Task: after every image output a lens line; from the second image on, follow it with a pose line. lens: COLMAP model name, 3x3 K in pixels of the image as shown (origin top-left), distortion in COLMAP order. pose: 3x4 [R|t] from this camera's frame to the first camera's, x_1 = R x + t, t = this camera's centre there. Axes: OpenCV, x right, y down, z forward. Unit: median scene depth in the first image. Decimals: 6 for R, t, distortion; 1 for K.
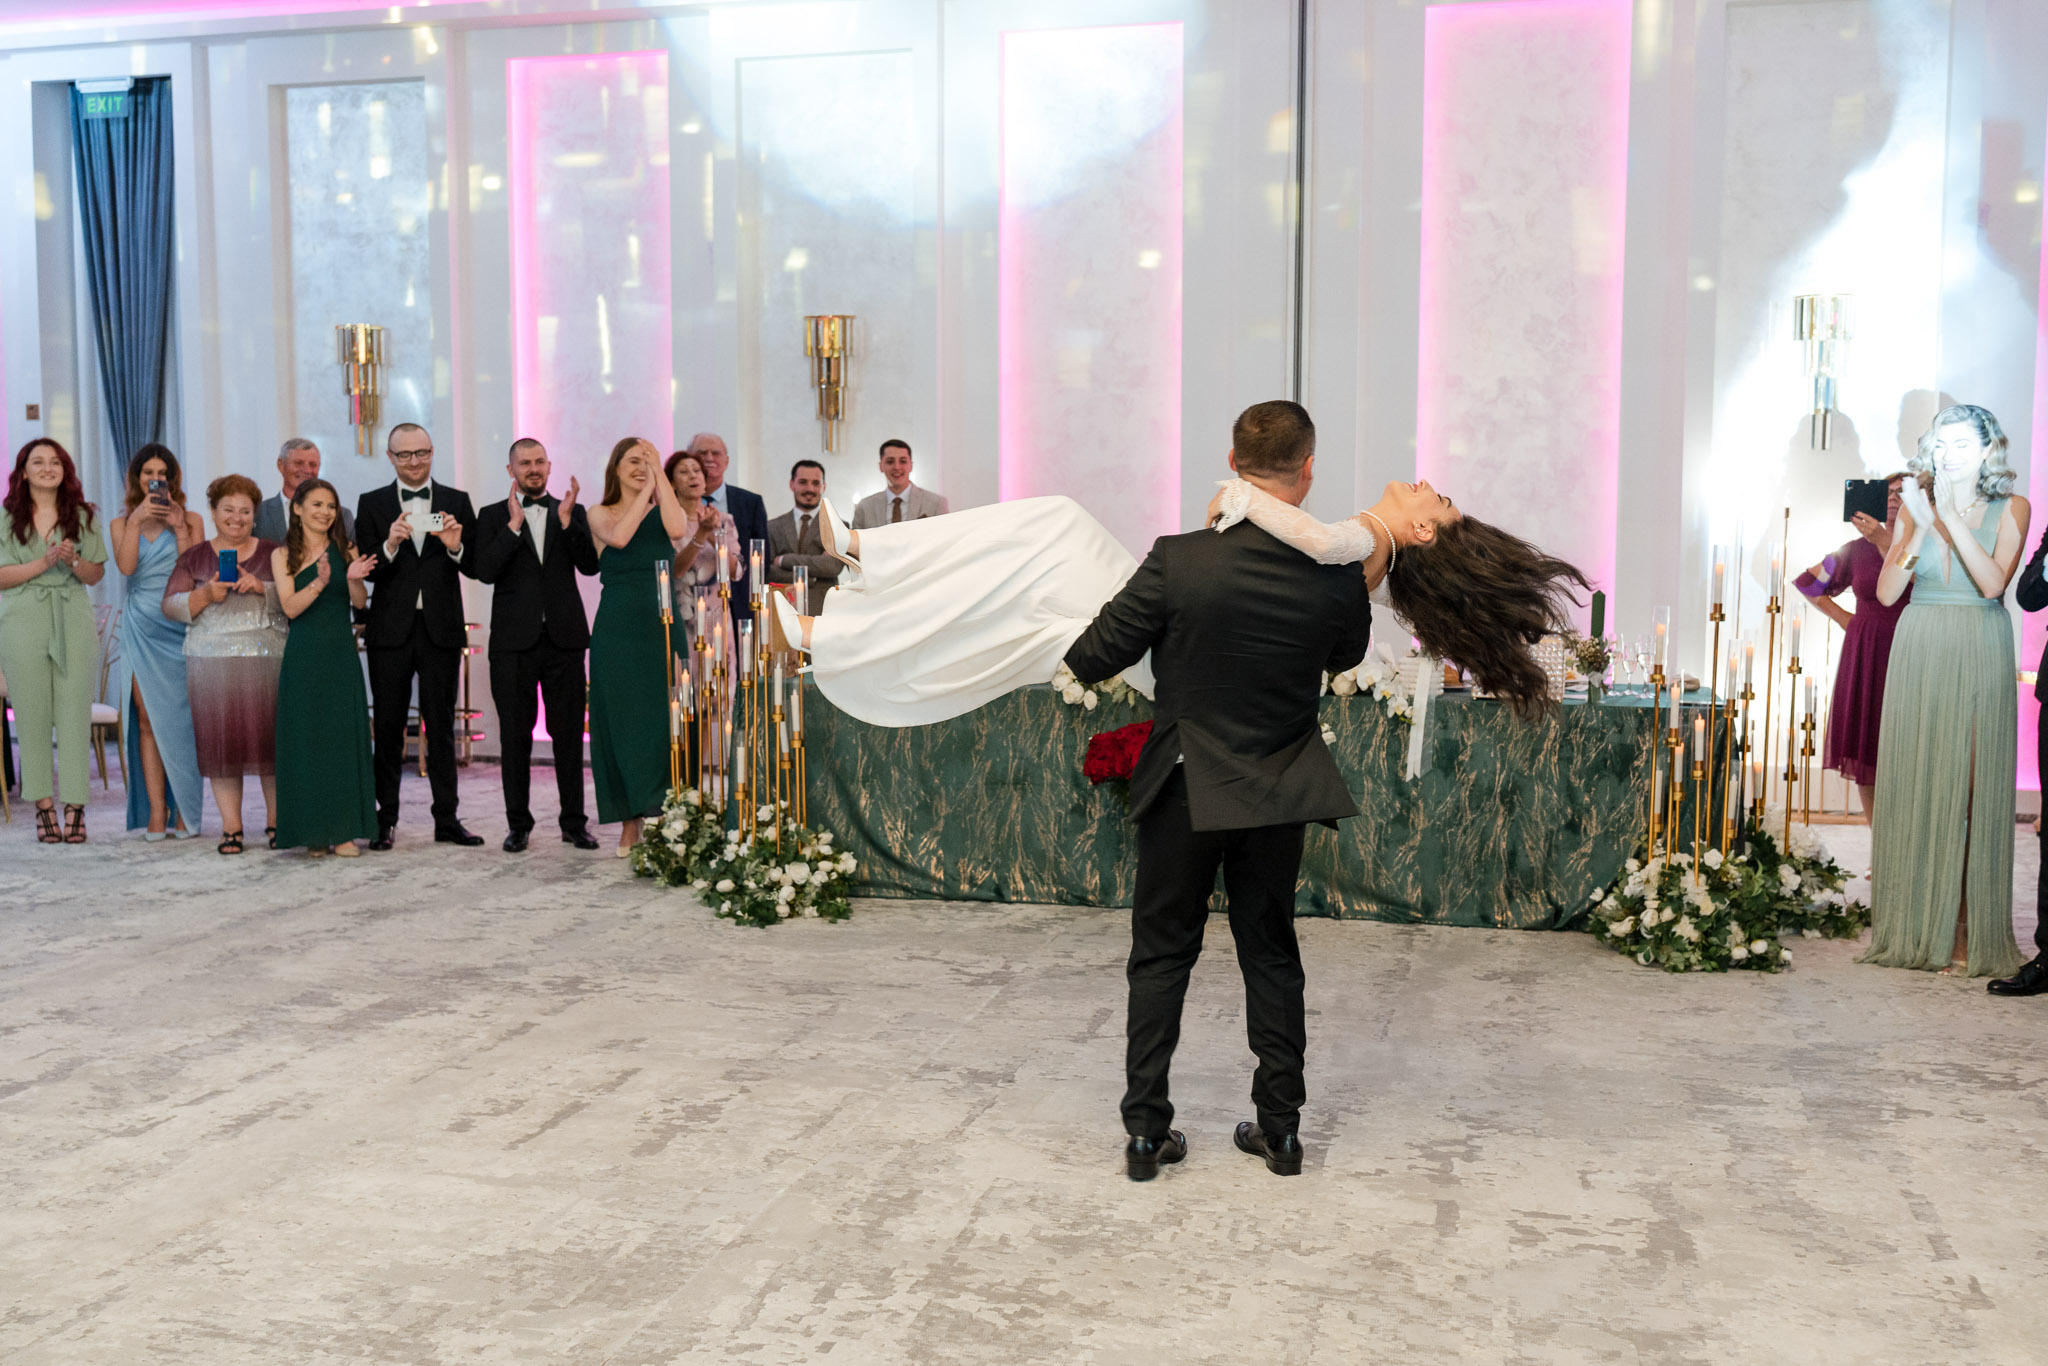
lens RADIAL K [[1954.3, 0, 1020.1], [0, 1954.3, 688.5], [0, 0, 1]] dist [-0.000112, -0.017103]
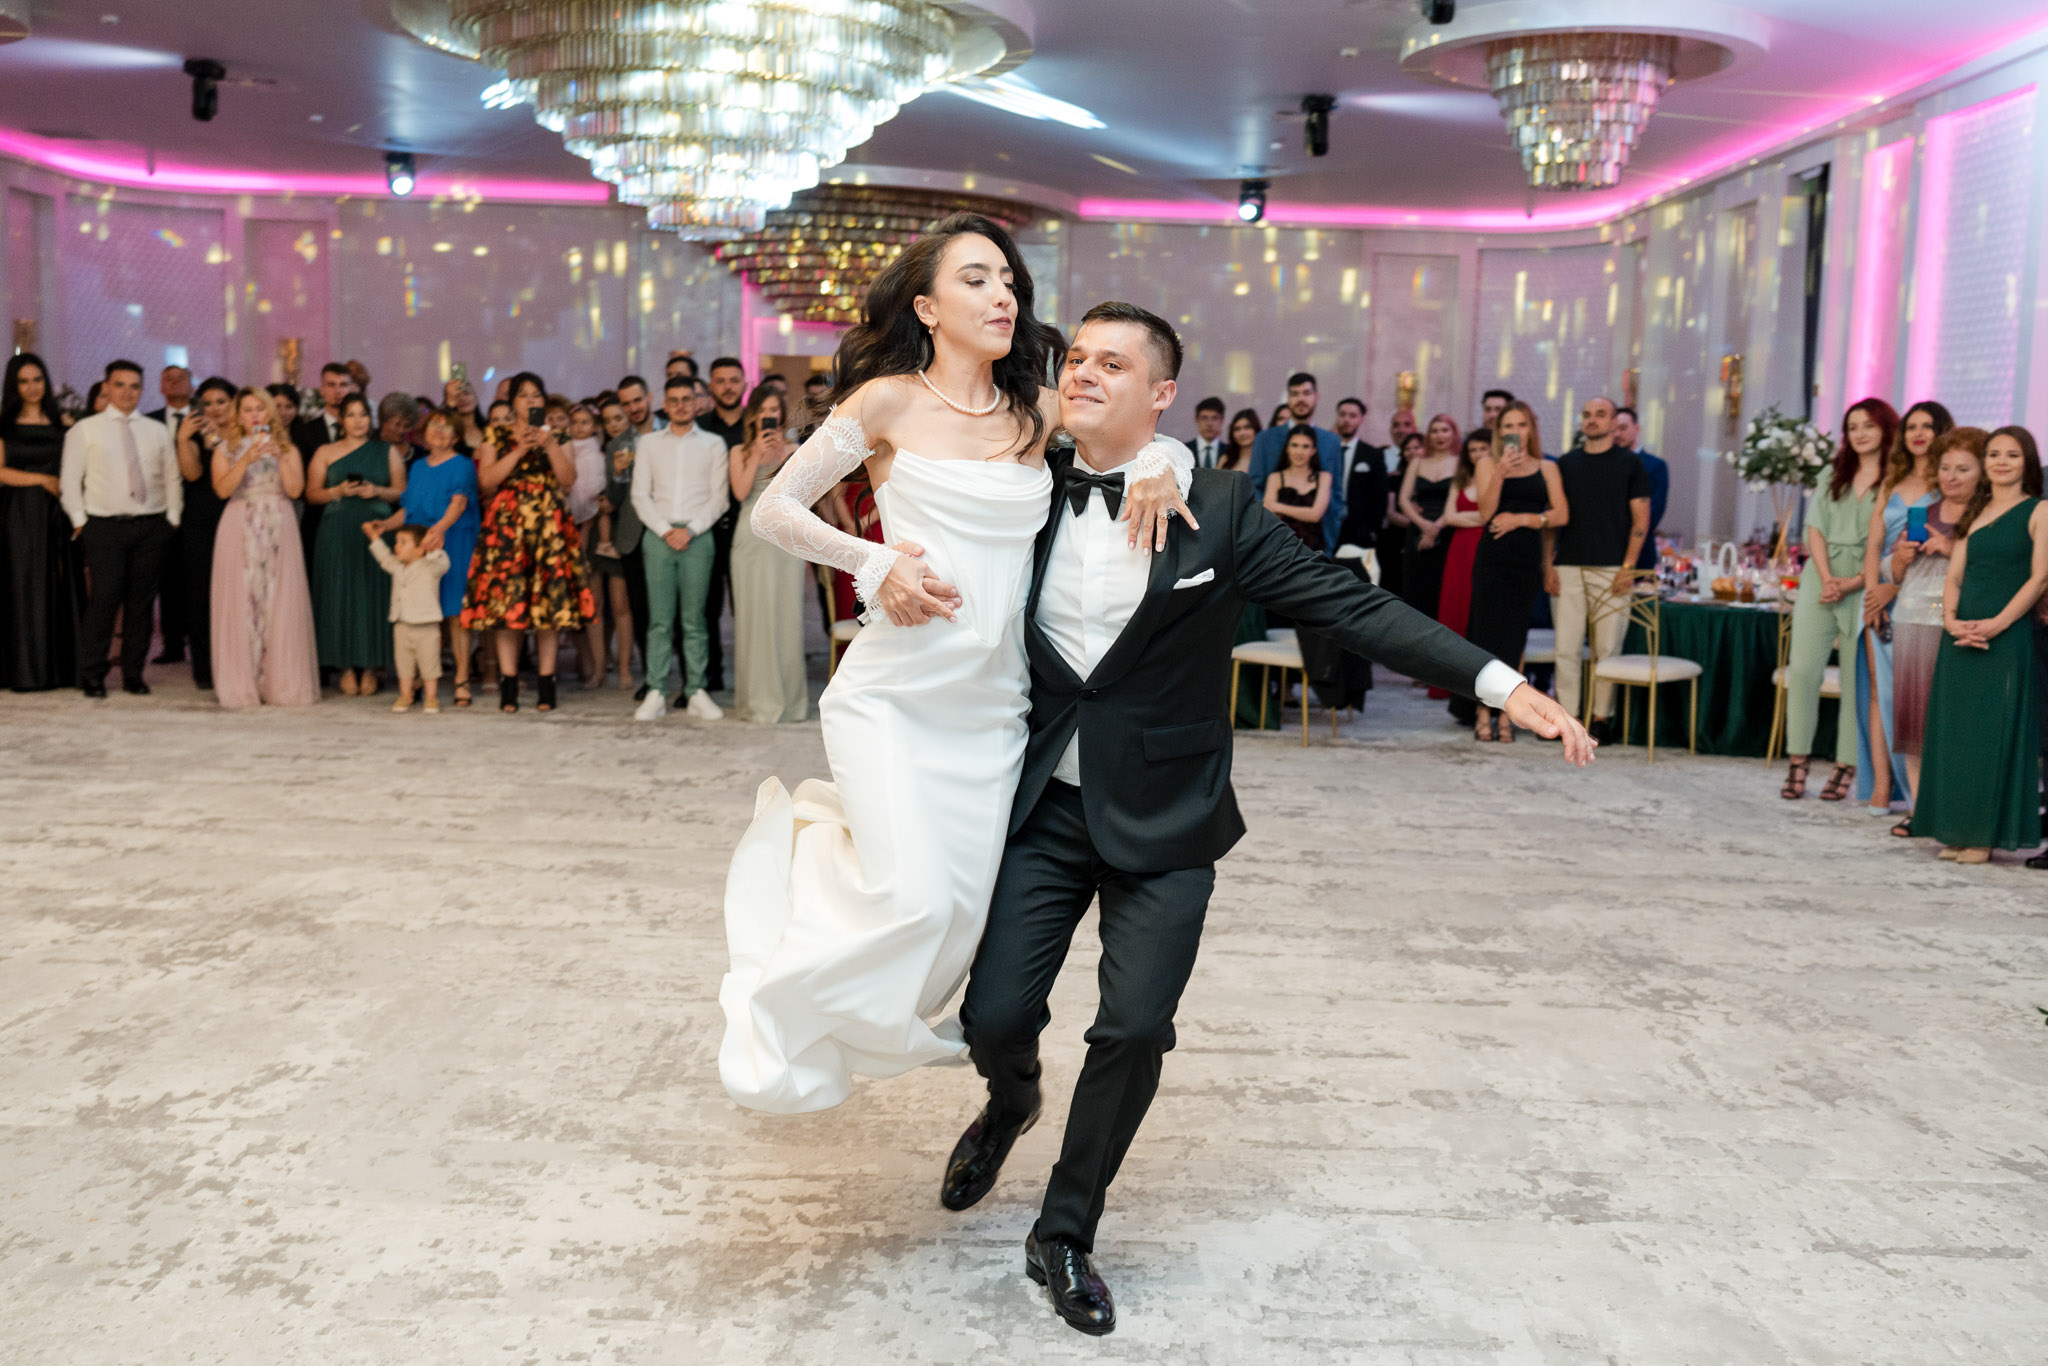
lens RADIAL K [[1942.0, 0, 1044.4], [0, 1942.0, 684.4], [0, 0, 1]] dist [0.003460, -0.013463]
pose [[0.246542, 0.116706, -0.962080, 0.448279], [-0.119949, 0.988764, 0.089205, -0.023579], [0.961681, 0.093408, 0.257770, 0.455142]]
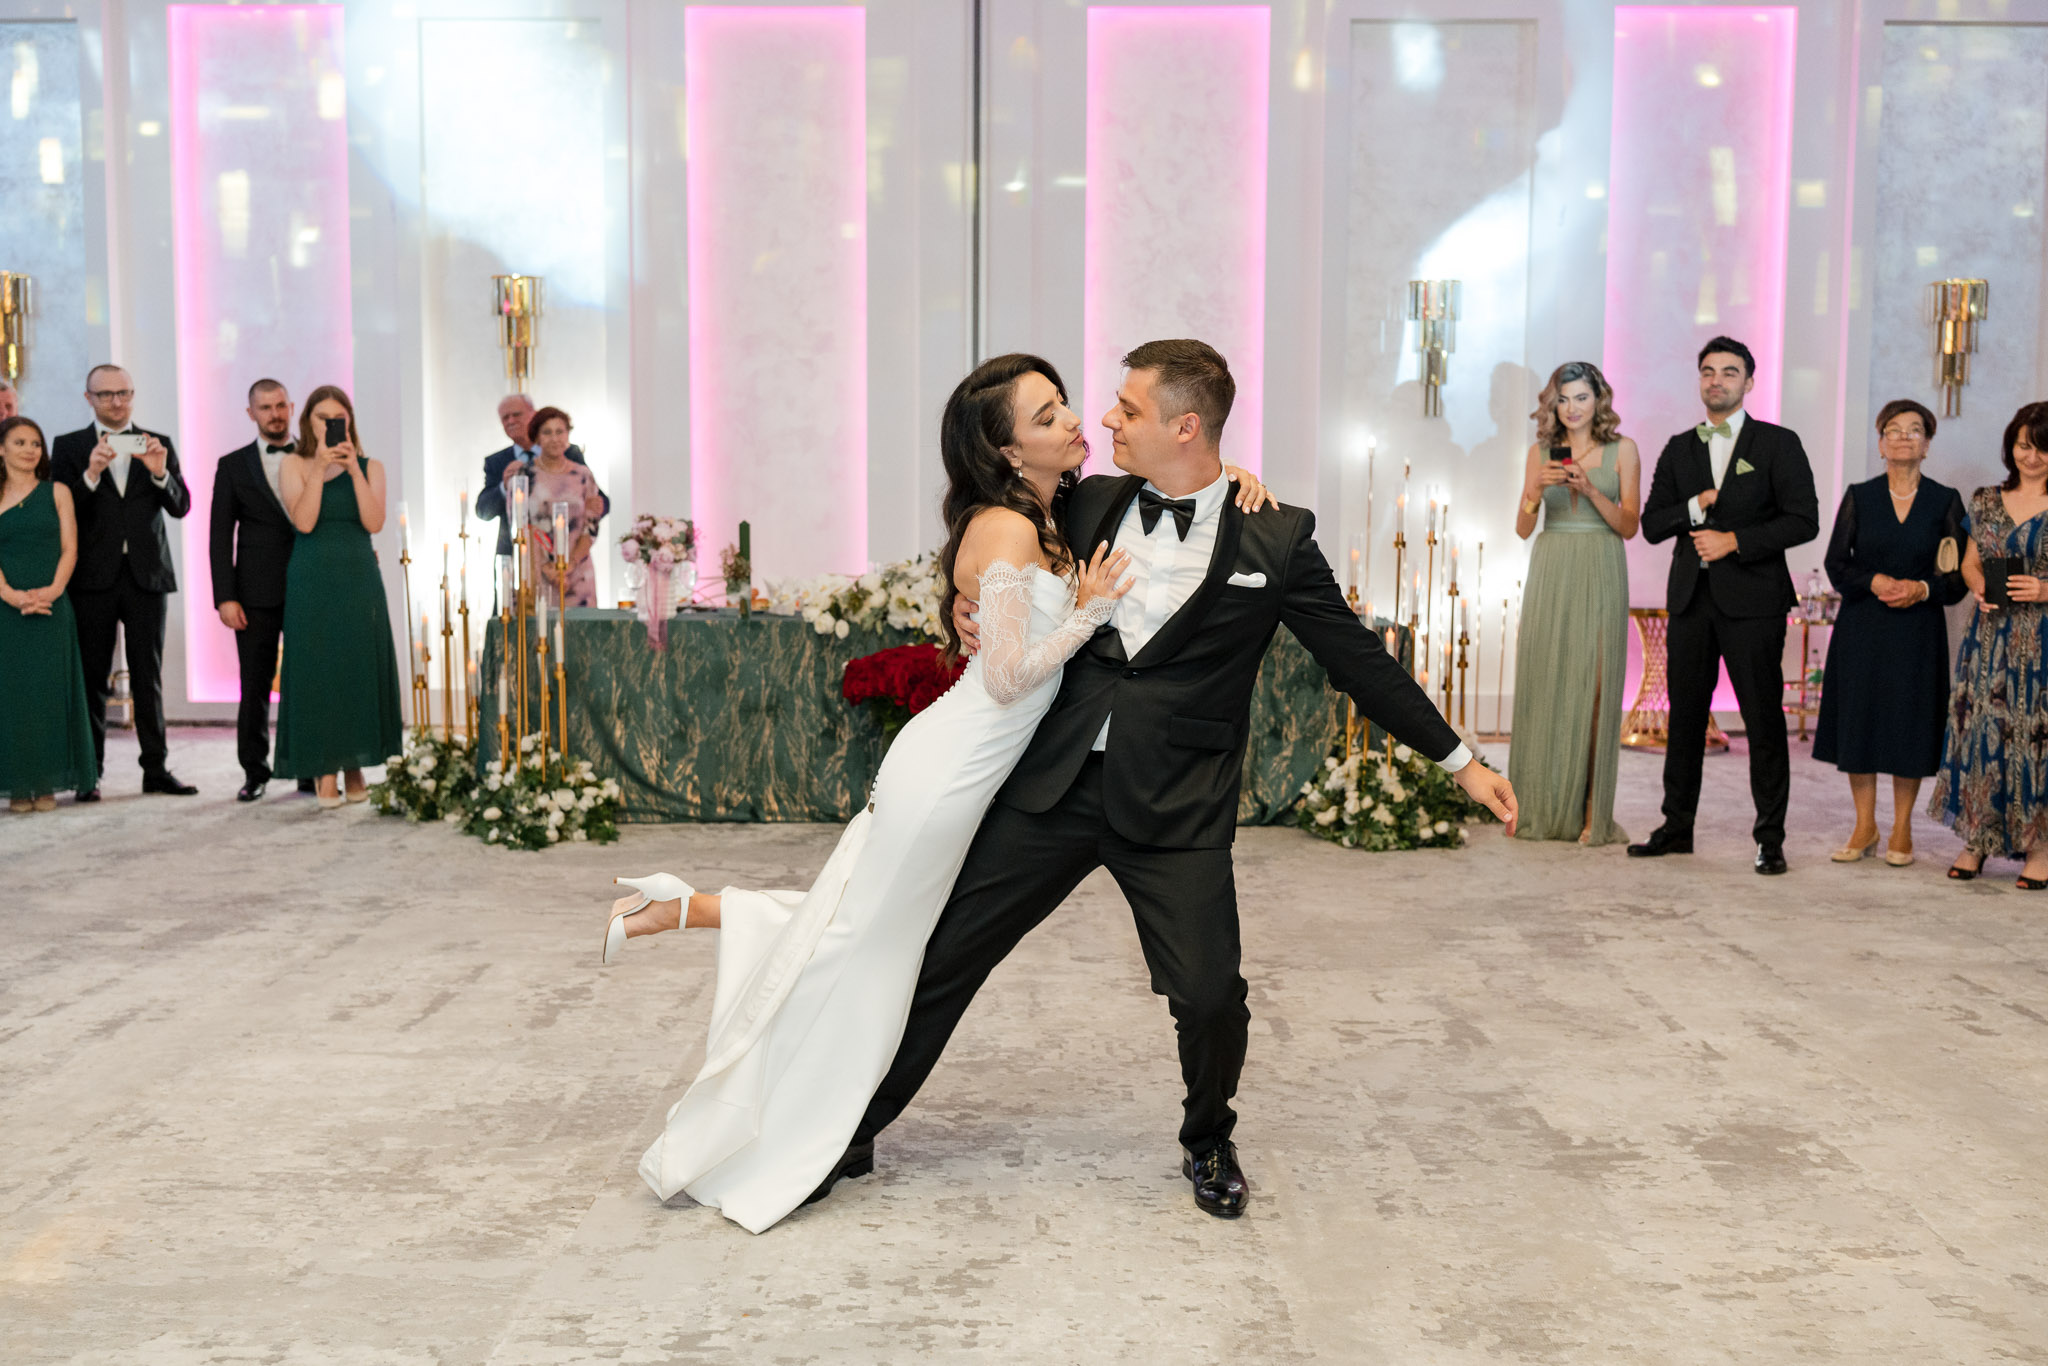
lens RADIAL K [[1906.3, 0, 1024.0], [0, 1906.3, 683.0], [0, 0, 1]] dist [-0.004322, -0.000956]
pose [[0.972972, -0.018254, 0.230199, -0.112713], [0.017969, 0.999833, 0.003334, 0.035250], [-0.230221, 0.000893, 0.973138, -0.041525]]
